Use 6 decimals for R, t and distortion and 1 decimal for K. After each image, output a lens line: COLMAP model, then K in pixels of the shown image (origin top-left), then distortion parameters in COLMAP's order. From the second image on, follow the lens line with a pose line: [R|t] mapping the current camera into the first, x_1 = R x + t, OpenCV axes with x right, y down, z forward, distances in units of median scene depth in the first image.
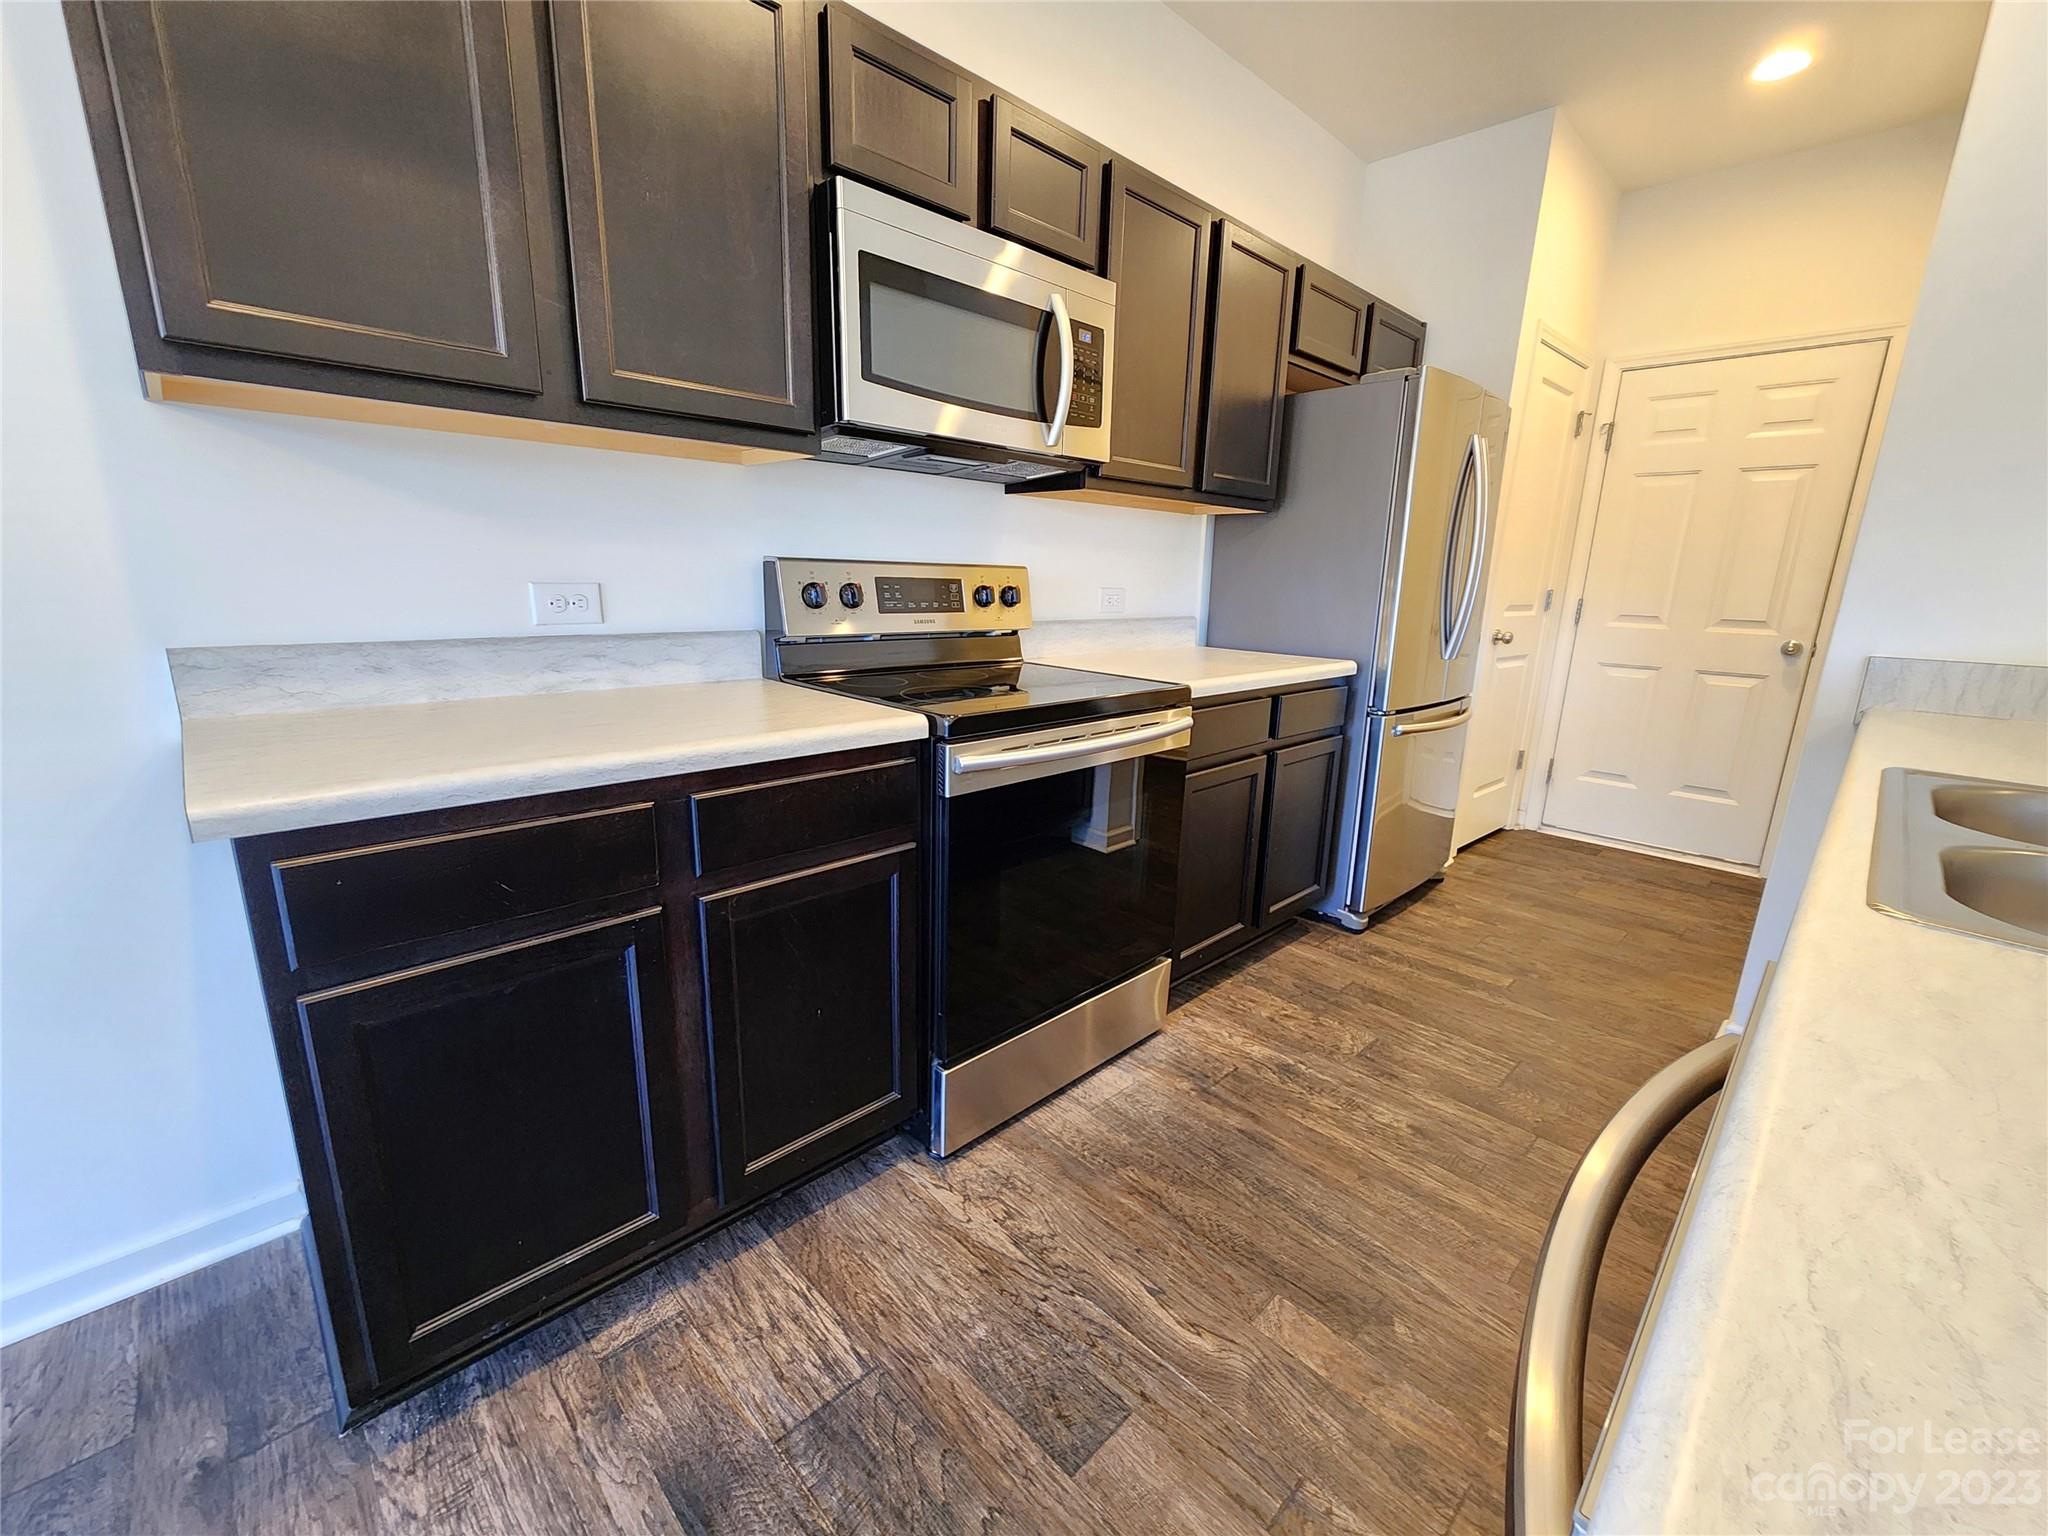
lens RADIAL K [[843.2, 0, 1021.4], [0, 843.2, 778.3], [0, 0, 1]] dist [0.000700, 0.001757]
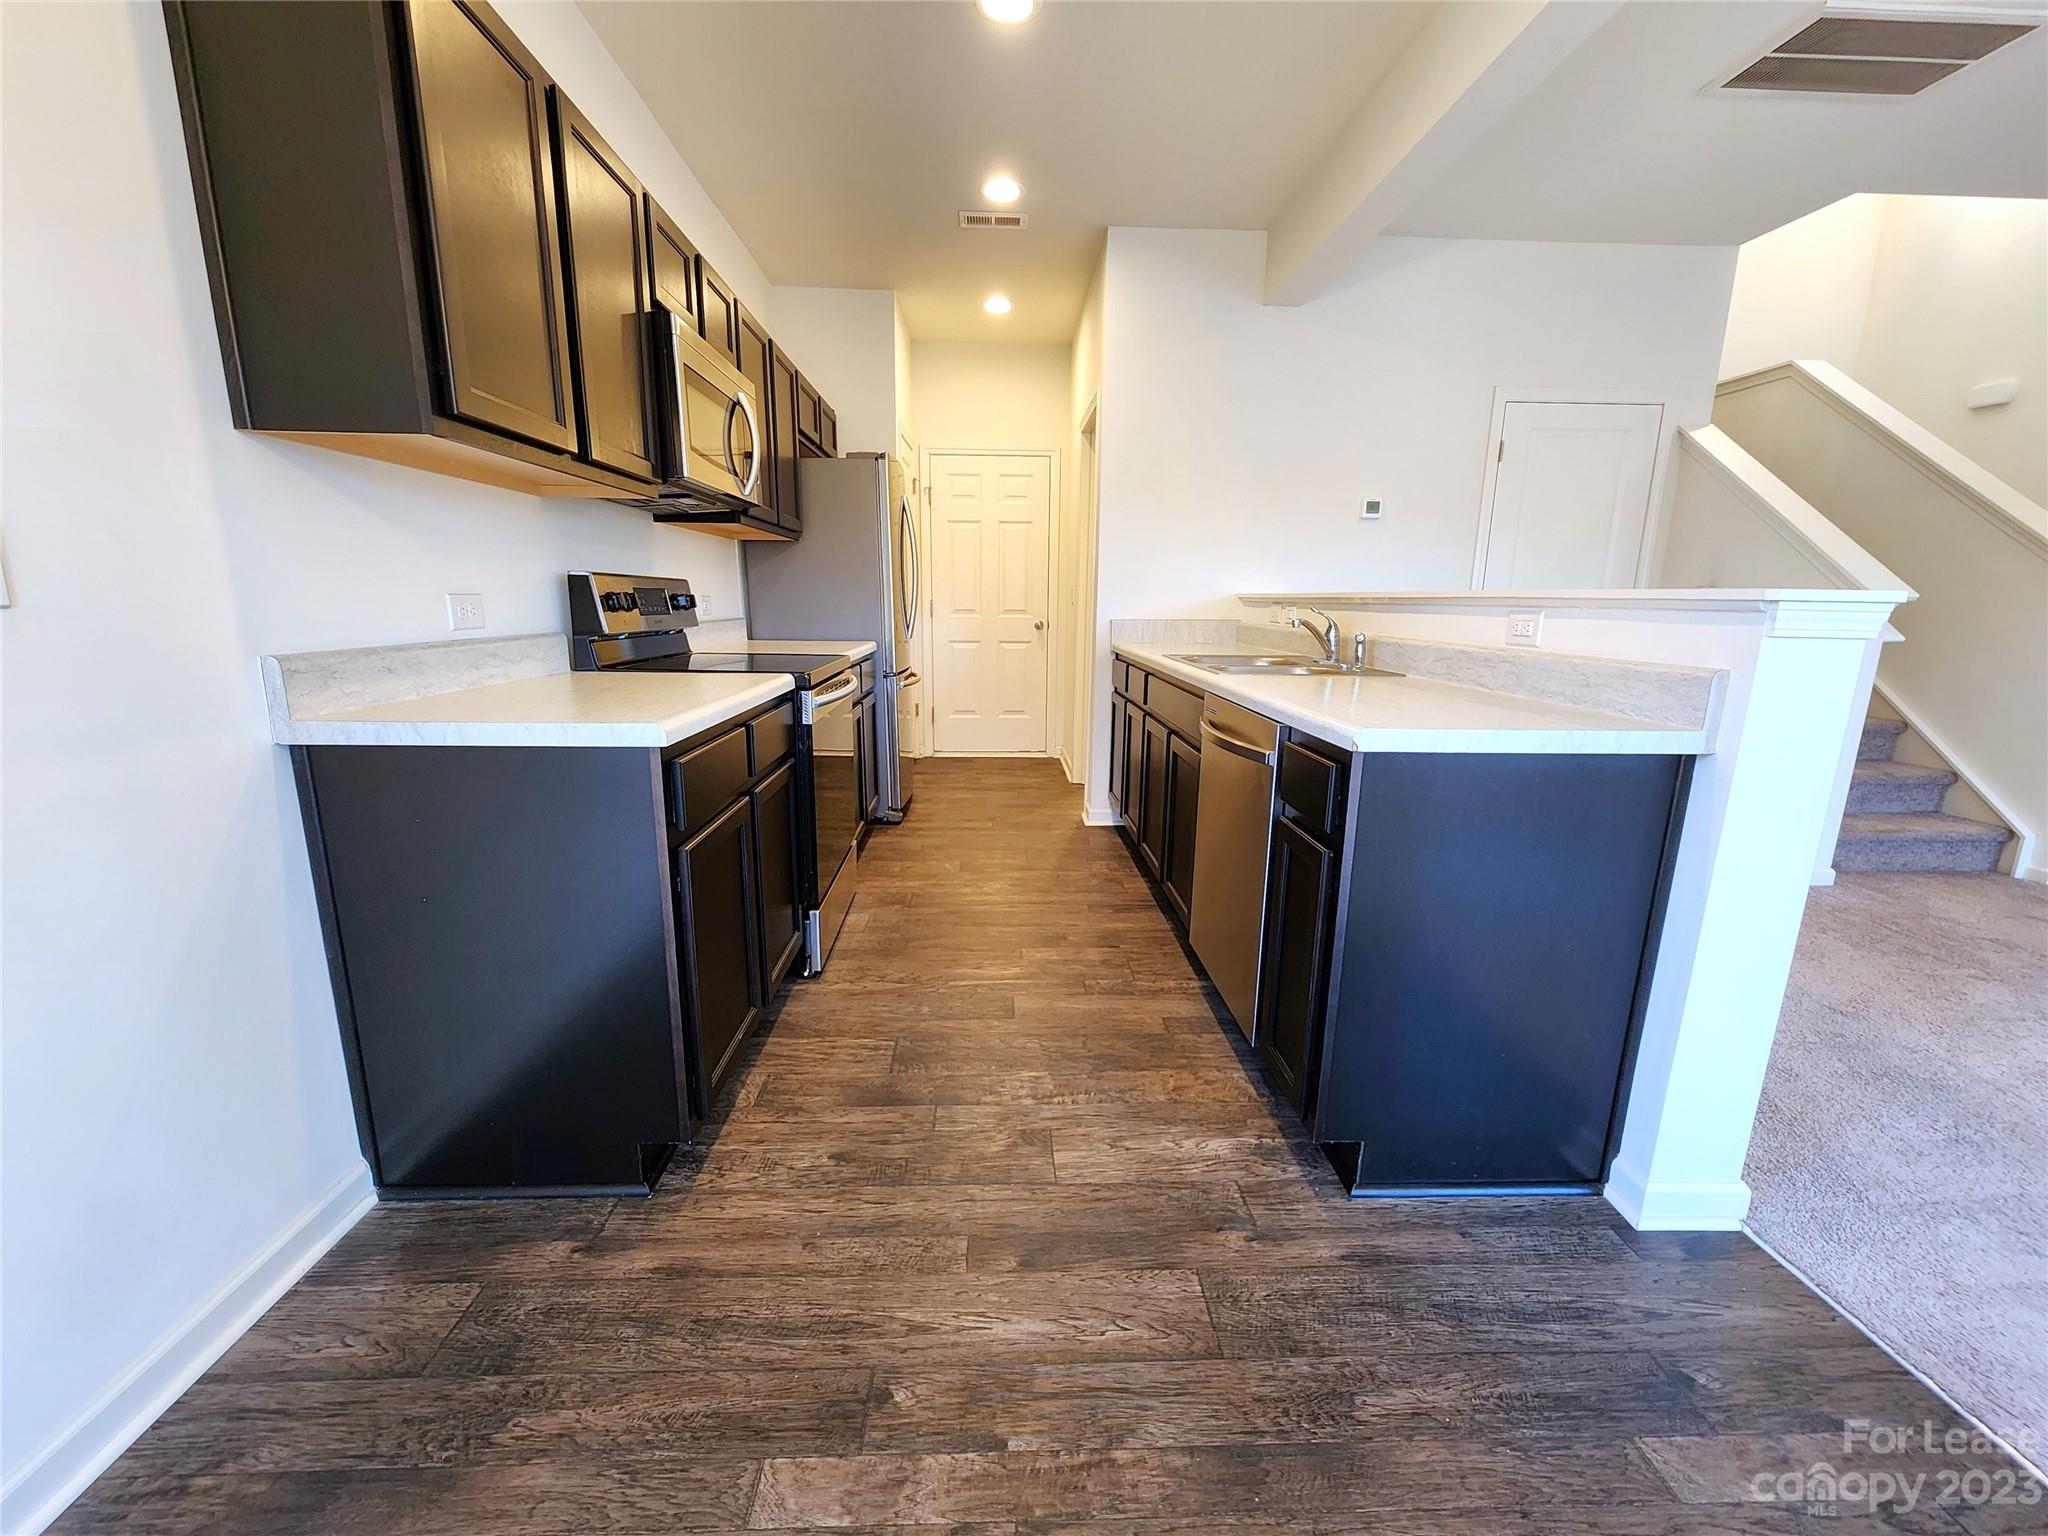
lens RADIAL K [[843.2, 0, 1024.5], [0, 843.2, 774.0], [0, 0, 1]] dist [0.000700, 0.001757]
pose [[0.669000, -0.169989, 0.723563, -0.849426], [0.183630, 0.981119, 0.060715, 0.078295], [-0.720222, 0.092249, 0.687583, -0.315156]]
